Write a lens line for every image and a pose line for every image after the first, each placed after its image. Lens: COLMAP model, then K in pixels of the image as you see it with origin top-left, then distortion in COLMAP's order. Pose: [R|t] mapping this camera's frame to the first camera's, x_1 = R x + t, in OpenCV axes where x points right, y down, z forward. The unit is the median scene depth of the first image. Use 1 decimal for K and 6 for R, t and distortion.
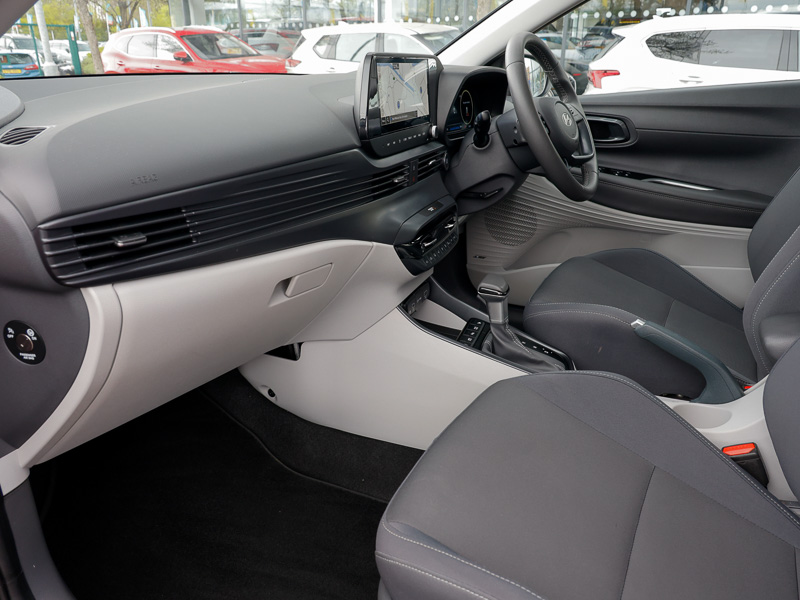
lens RADIAL K [[632.6, 0, 400.0], [0, 632.6, 300.0], [0, 0, 1]] dist [0.017284, -0.003941]
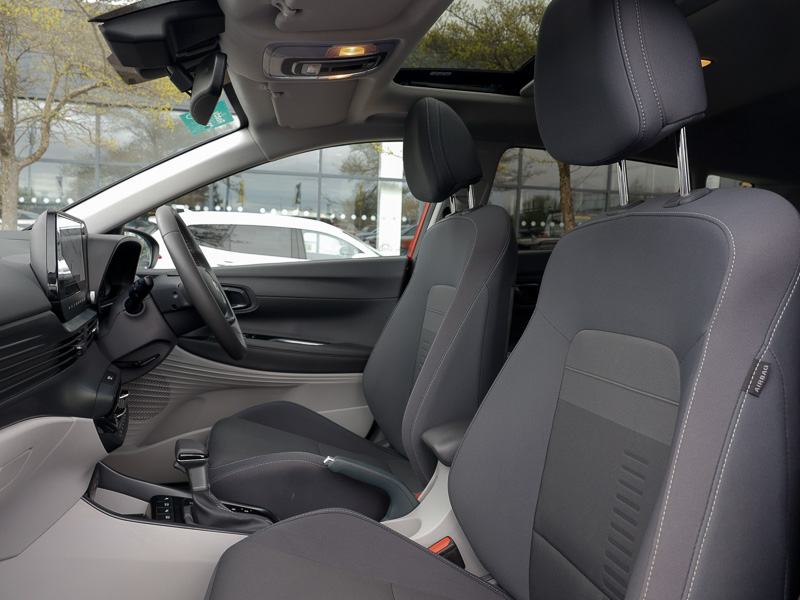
lens RADIAL K [[632.6, 0, 400.0], [0, 632.6, 300.0], [0, 0, 1]] dist [0.017284, -0.003941]
pose [[0.745468, -0.019394, 0.666259, -0.212868], [0.204645, 0.957958, -0.201090, 0.014104], [-0.634349, 0.286253, 0.718096, 0.050812]]
